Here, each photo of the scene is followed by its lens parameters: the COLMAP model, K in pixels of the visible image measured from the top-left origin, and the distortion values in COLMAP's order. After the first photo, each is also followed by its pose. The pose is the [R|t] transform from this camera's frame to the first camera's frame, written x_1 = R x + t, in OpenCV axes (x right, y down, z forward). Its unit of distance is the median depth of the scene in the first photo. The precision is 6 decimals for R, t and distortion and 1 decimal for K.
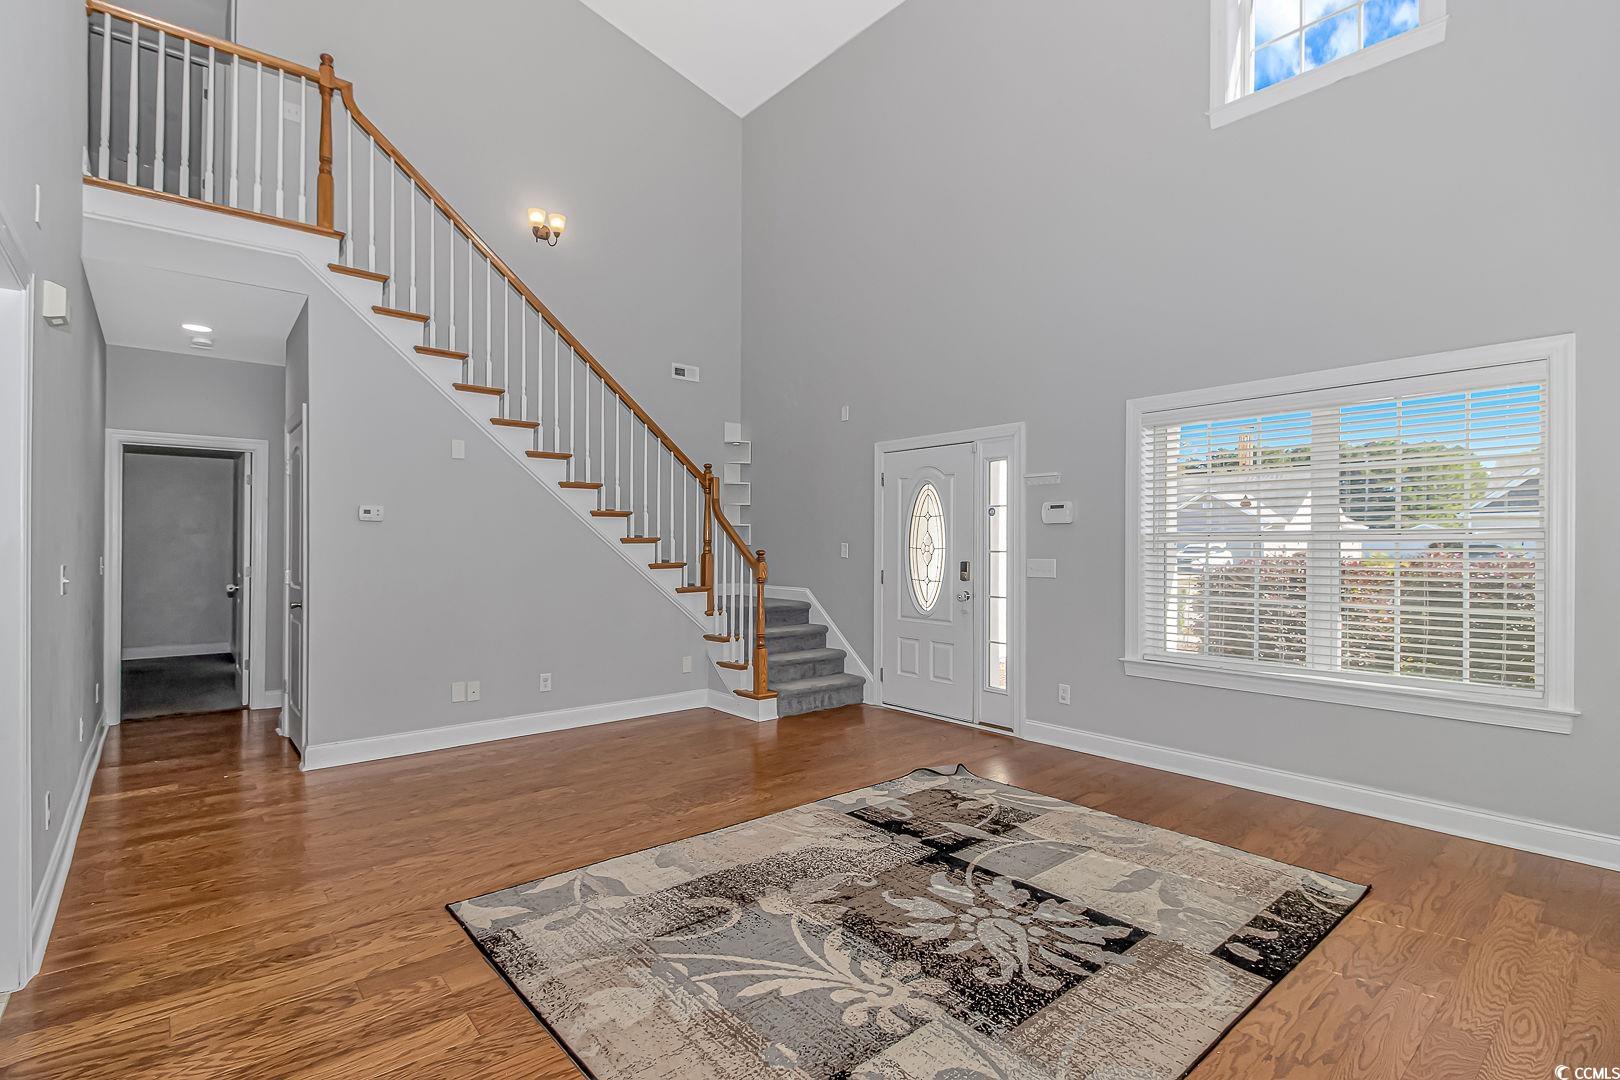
lens RADIAL K [[762.2, 0, 819.0], [0, 762.2, 536.6], [0, 0, 1]] dist [-0.000958, -0.011707]
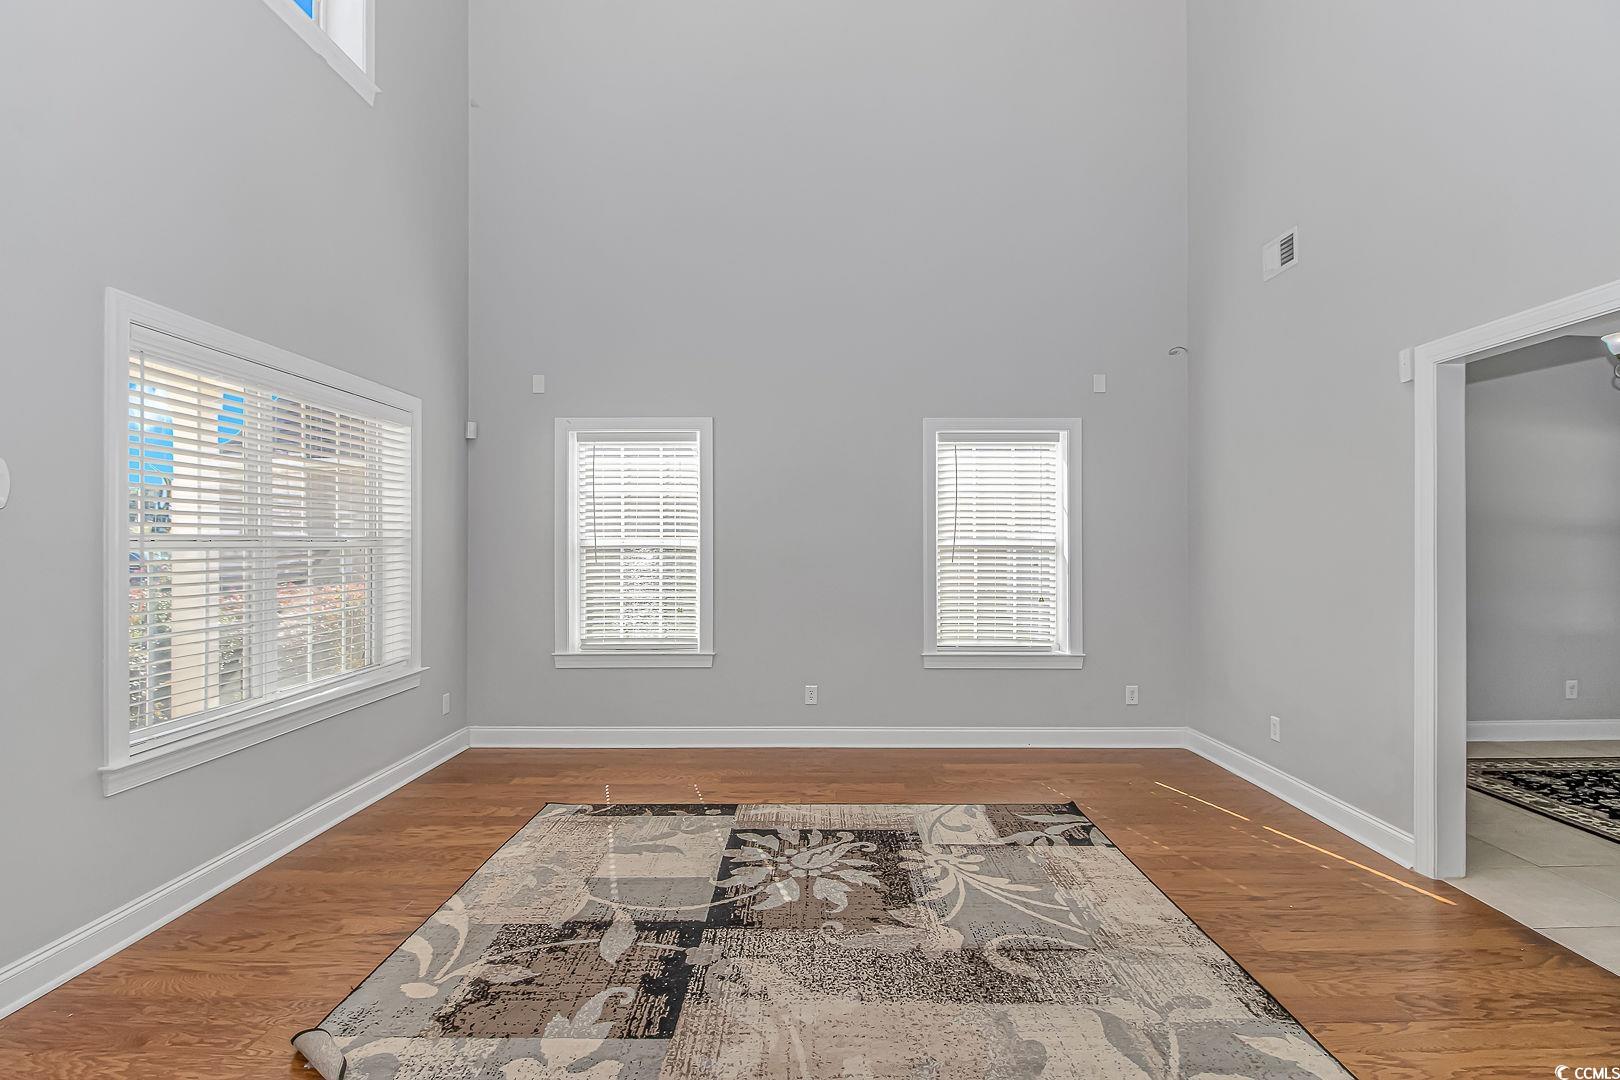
lens RADIAL K [[762.2, 0, 819.0], [0, 762.2, 536.6], [0, 0, 1]] dist [-0.000958, -0.011707]
pose [[-0.756301, 0.005877, 0.654197, -0.561604], [-0.006442, 0.999844, -0.016429, 0.009816], [-0.654192, -0.016639, -0.756146, 1.853295]]
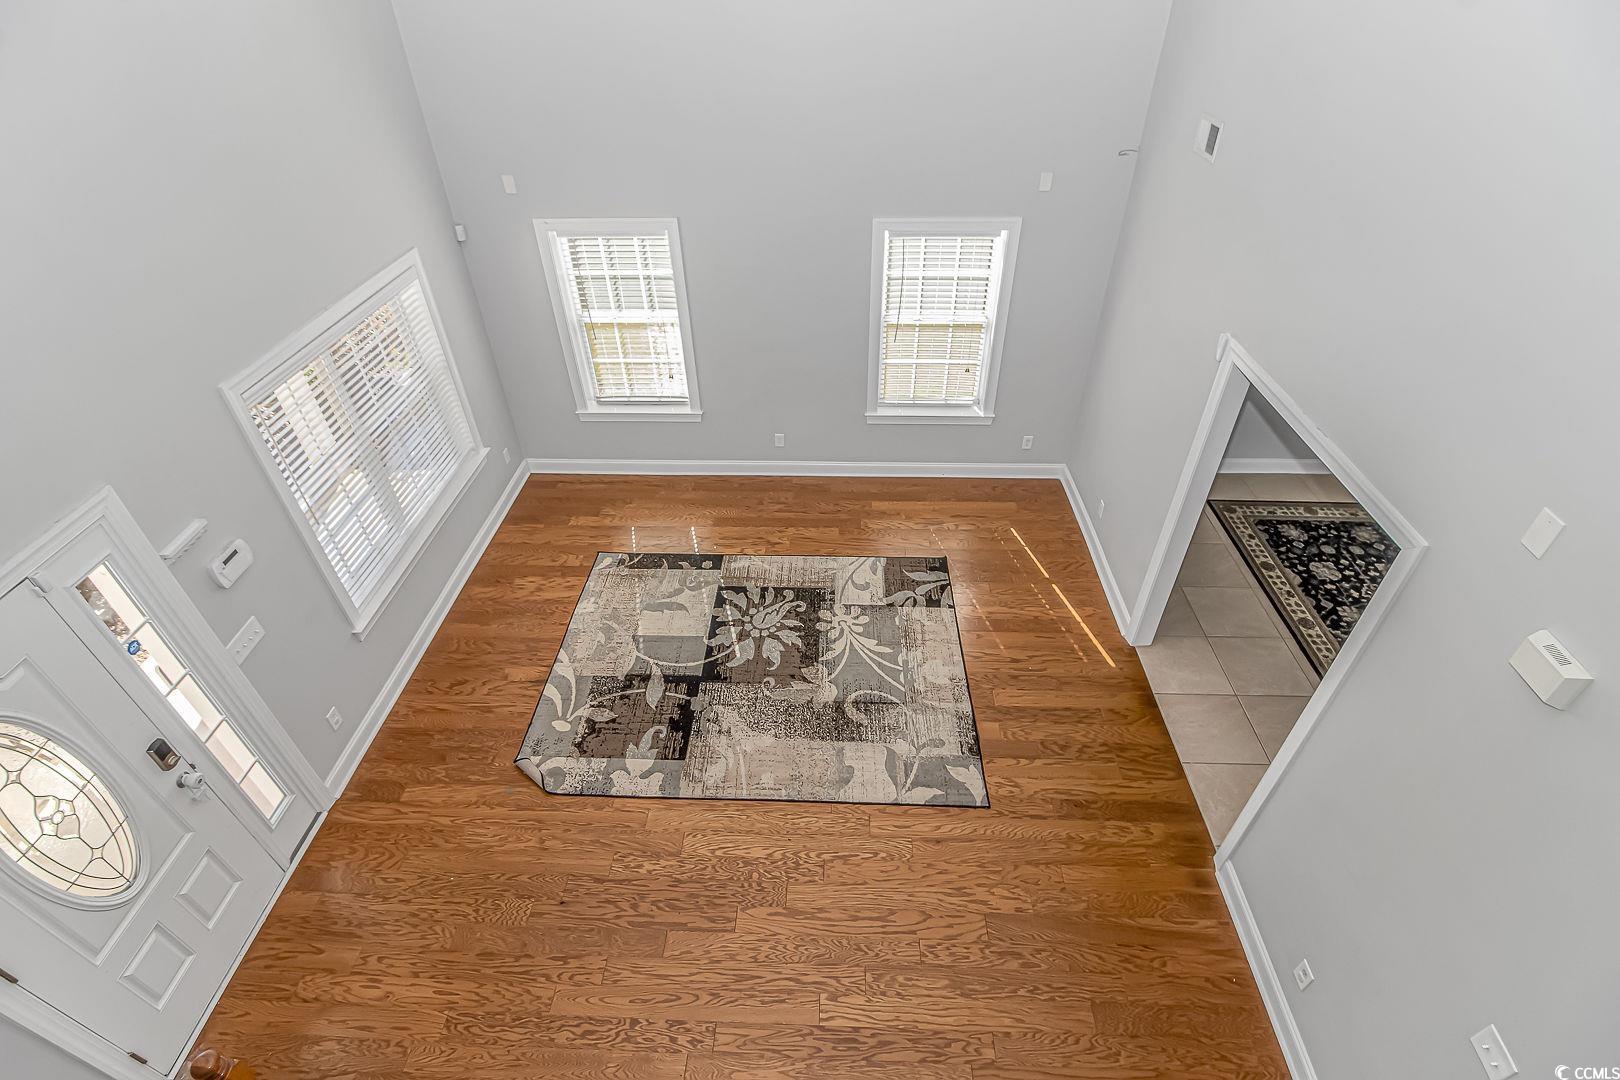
lens RADIAL K [[762.2, 0, 819.0], [0, 762.2, 536.6], [0, 0, 1]] dist [-0.000958, -0.011707]
pose [[-0.734331, -0.417723, 0.535038, -0.848039], [0.004390, 0.785282, 0.619123, -0.903694], [-0.678778, 0.456990, -0.574822, 1.900024]]
